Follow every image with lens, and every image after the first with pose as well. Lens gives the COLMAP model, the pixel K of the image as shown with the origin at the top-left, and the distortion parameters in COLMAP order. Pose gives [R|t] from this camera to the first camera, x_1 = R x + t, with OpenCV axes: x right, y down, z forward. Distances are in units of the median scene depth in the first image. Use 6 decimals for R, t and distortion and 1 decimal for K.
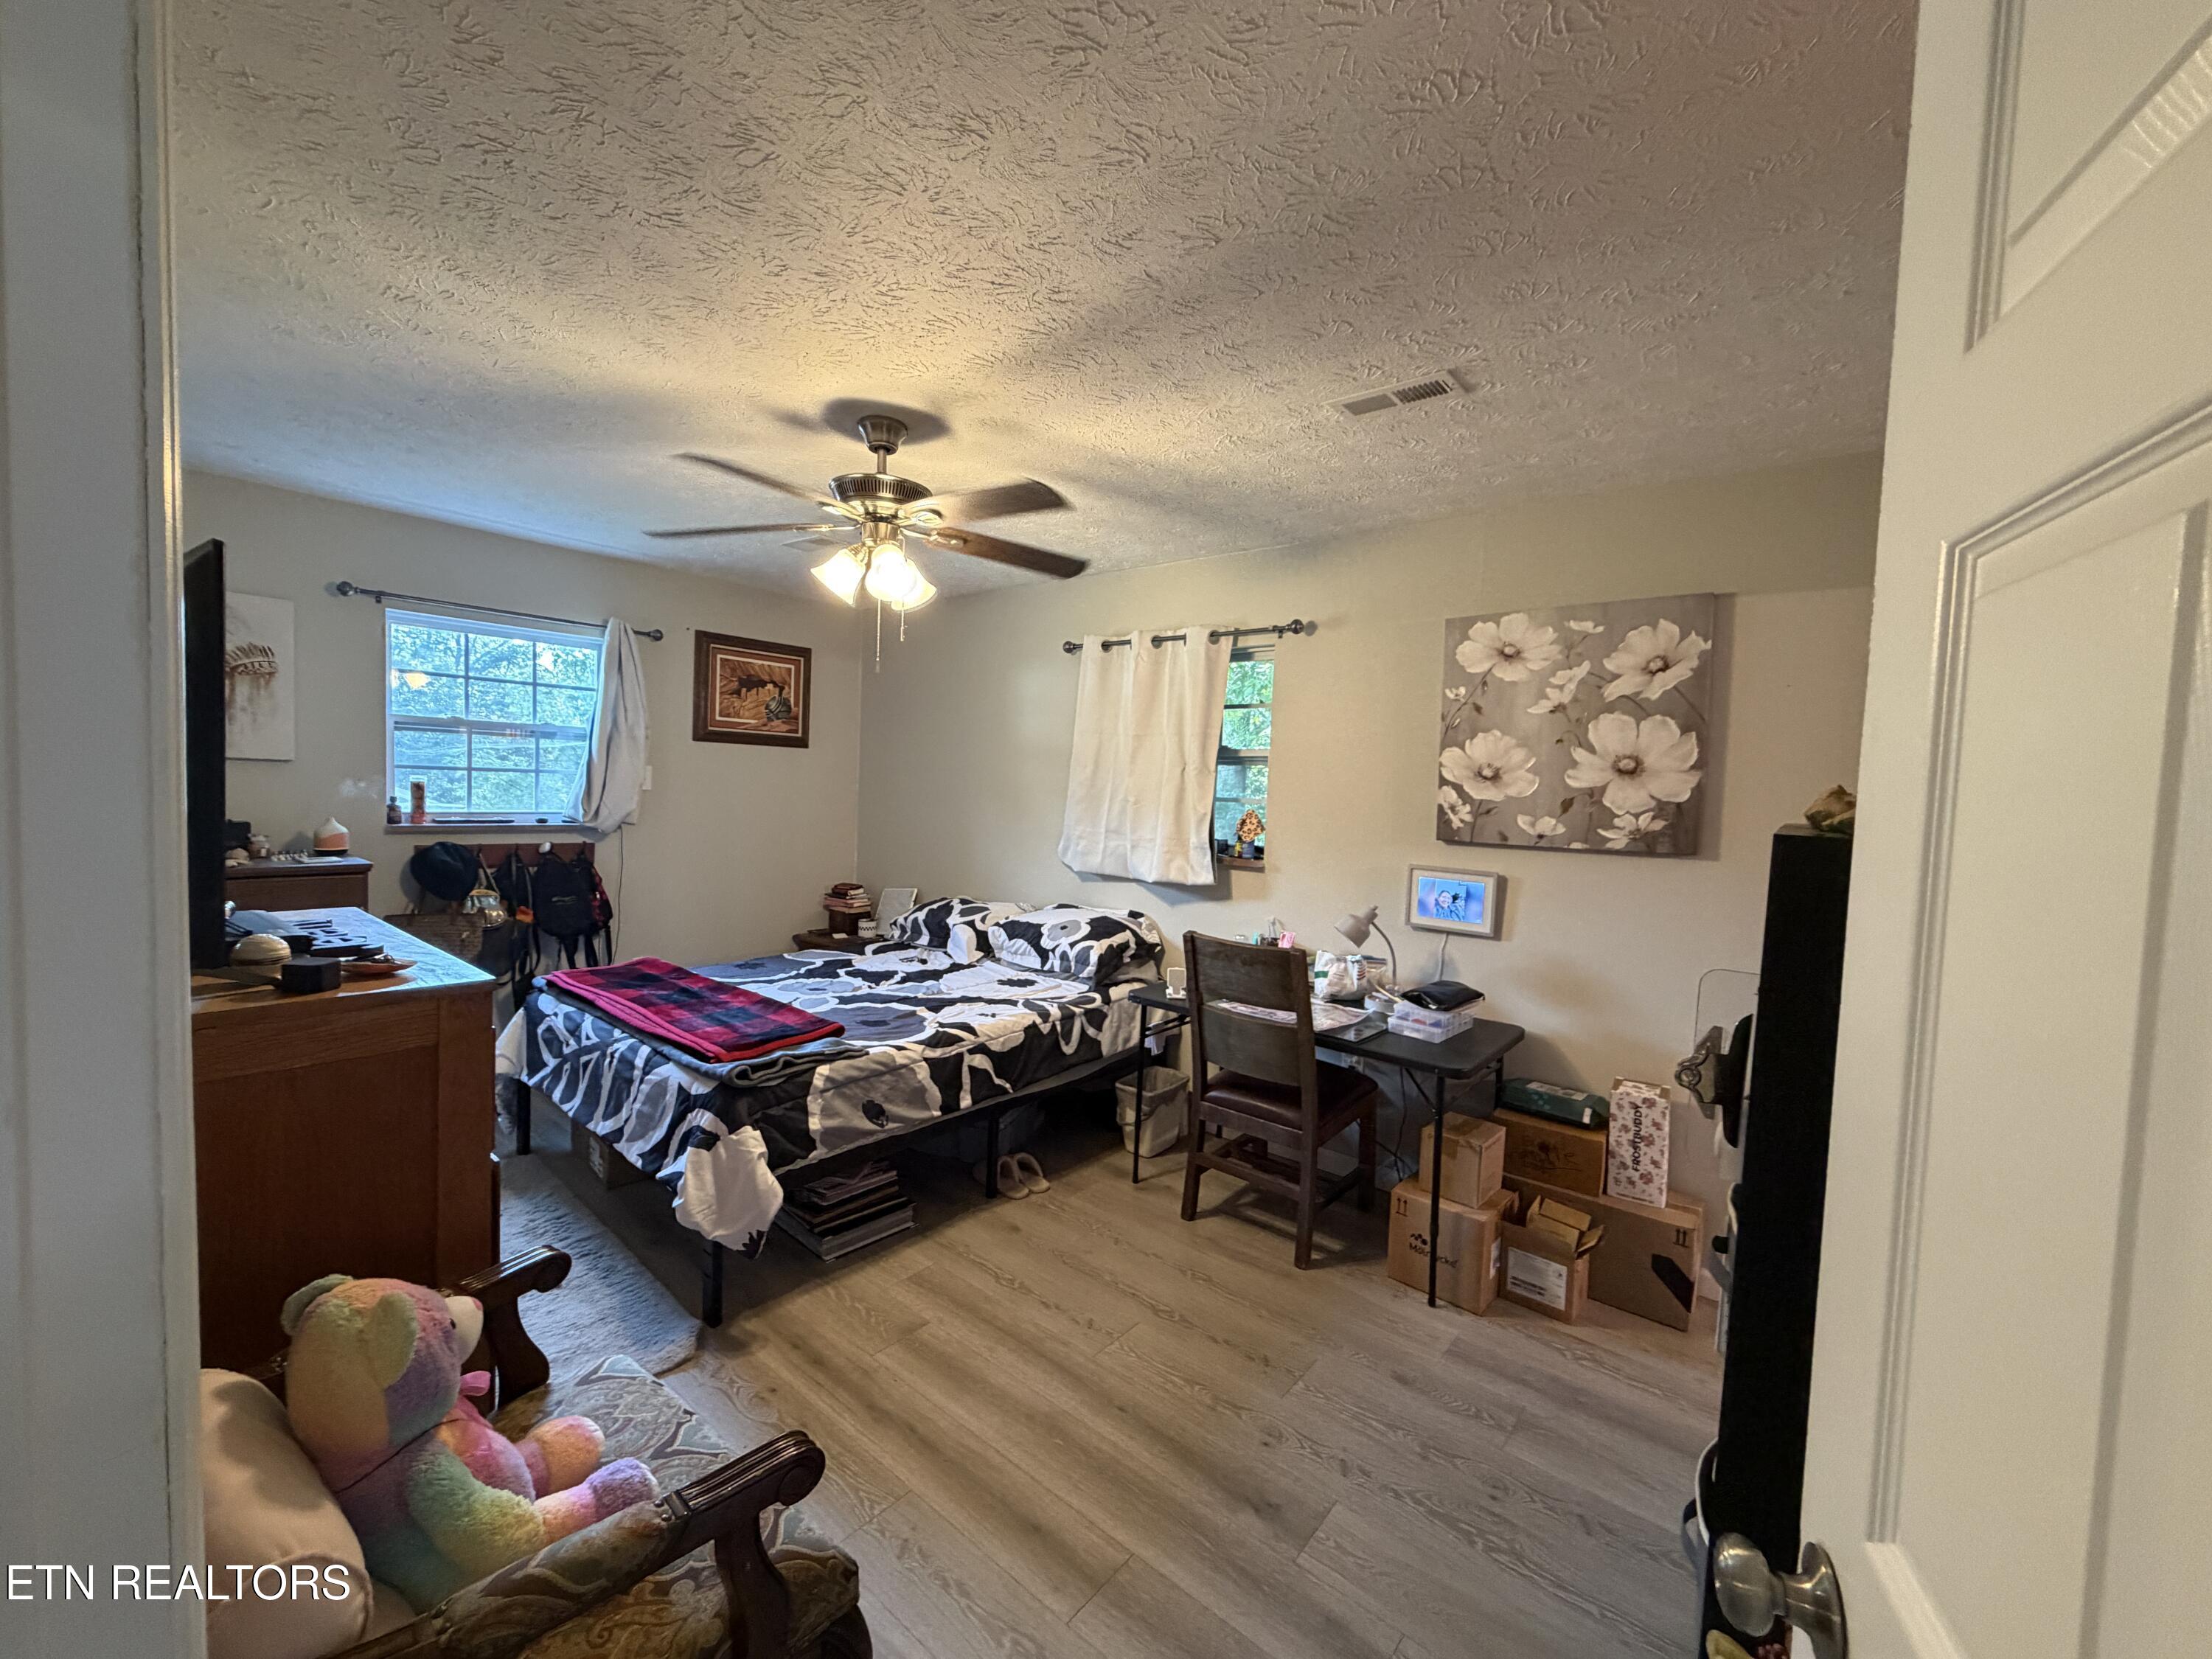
lens RADIAL K [[889.6, 0, 1106.0], [0, 889.6, 829.5], [0, 0, 1]] dist [-0.000694, -0.000043]
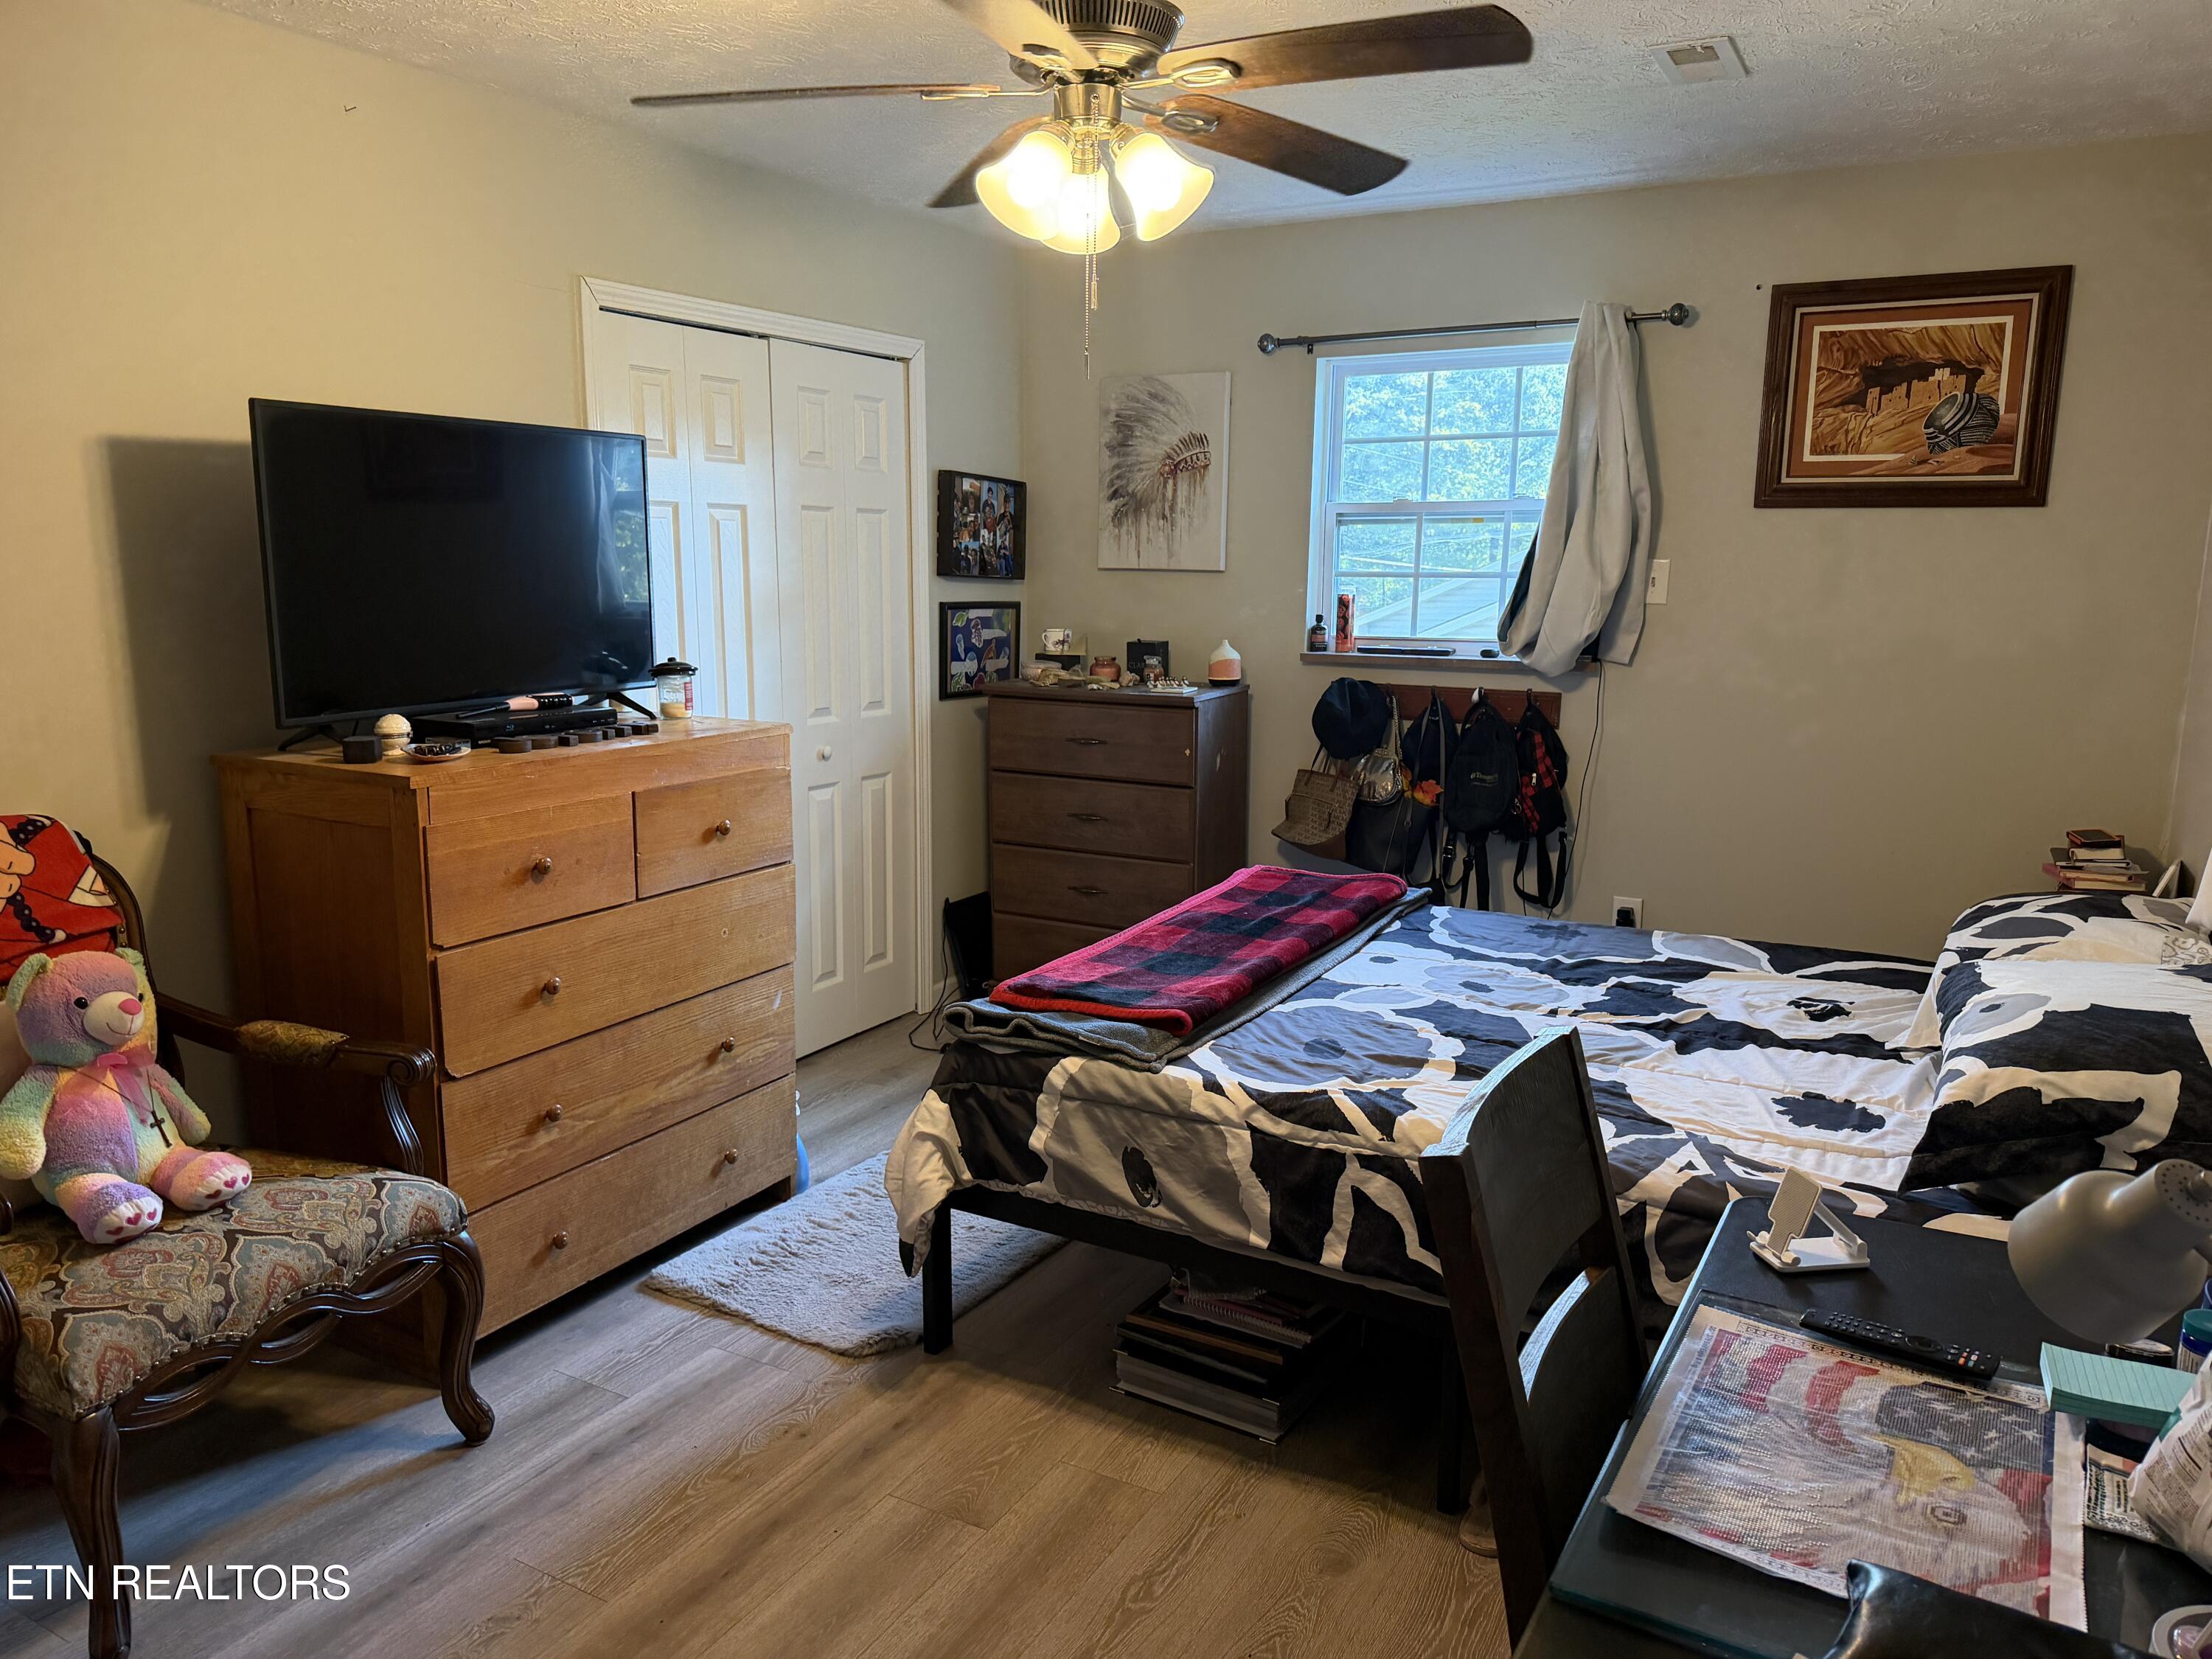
lens RADIAL K [[1543.4, 0, 1072.5], [0, 1543.4, 829.1], [0, 0, 1]] dist [0.084399, -0.081998]
pose [[0.171030, 0.137449, -0.975631, 0.541652], [-0.051007, 0.990129, 0.130550, -0.019815], [0.983945, 0.027437, 0.176353, 0.639313]]
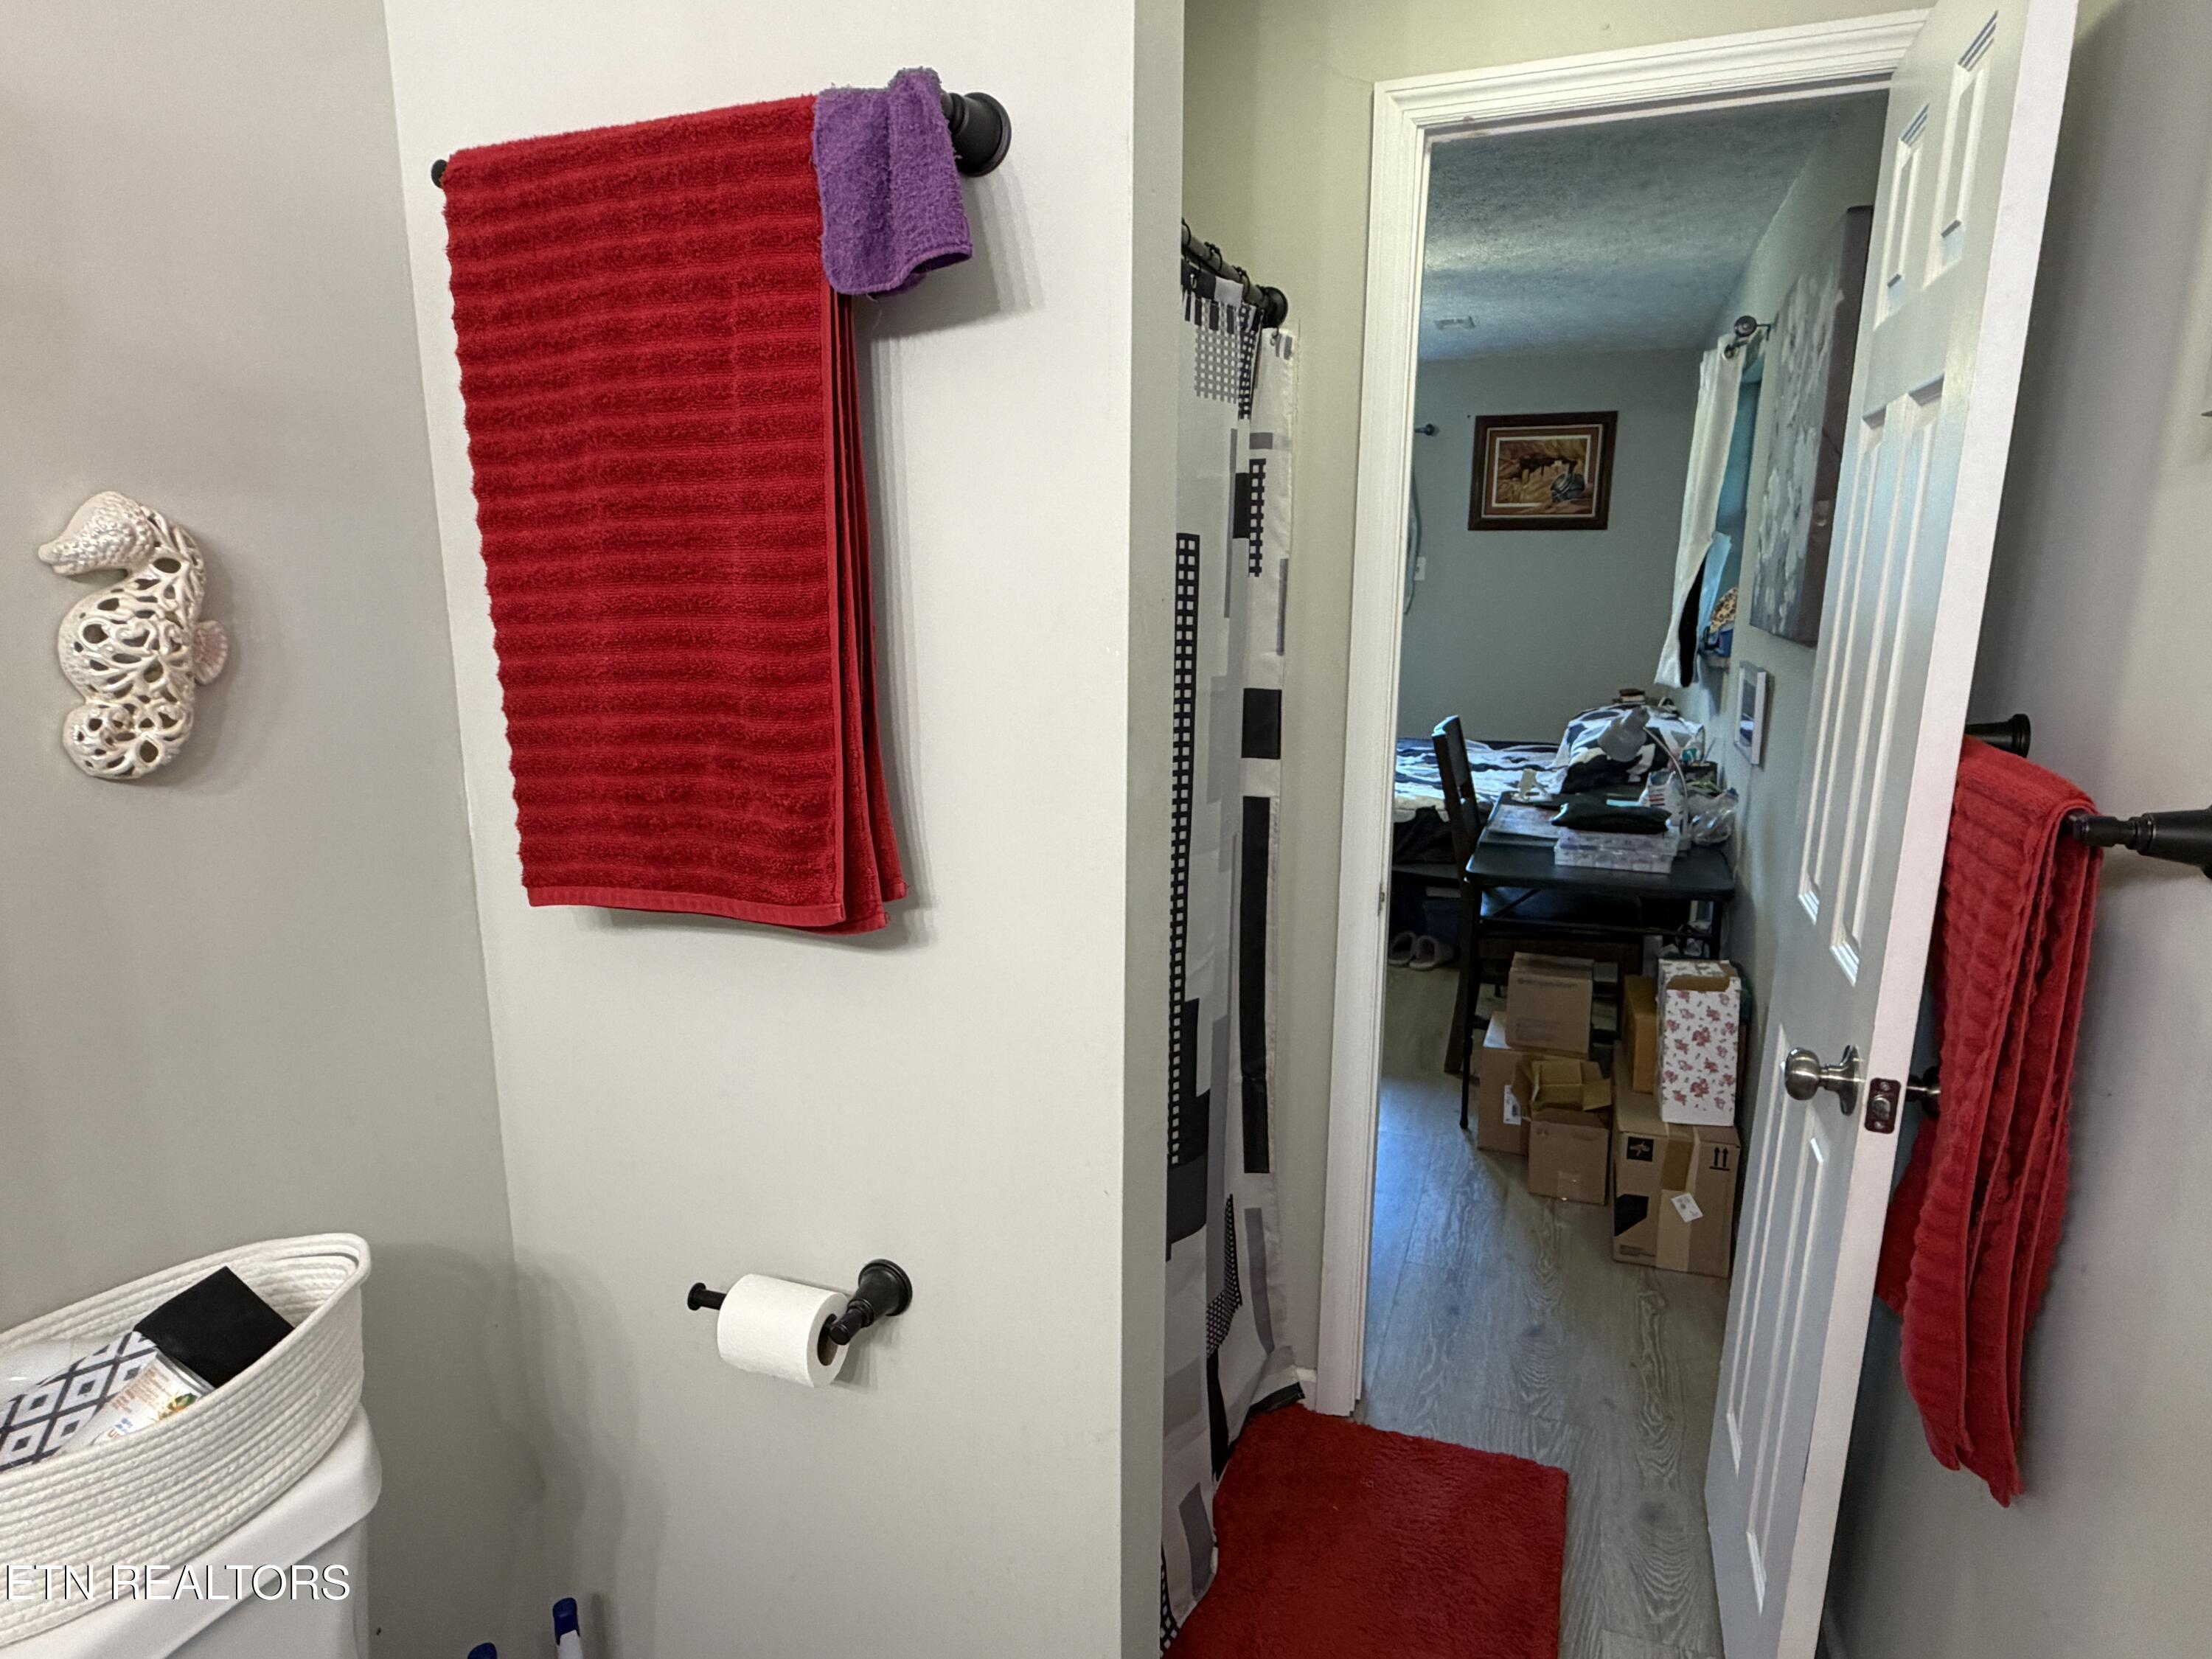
lens RADIAL K [[1227.7, 0, 1068.5], [0, 1227.7, 835.7], [0, 0, 1]] dist [0.015539, -0.000532]
pose [[0.308234, 0.166639, -0.936602, 1.066202], [-0.035028, 0.985859, 0.163875, 0.038382], [0.950666, -0.017705, 0.309712, 0.187698]]
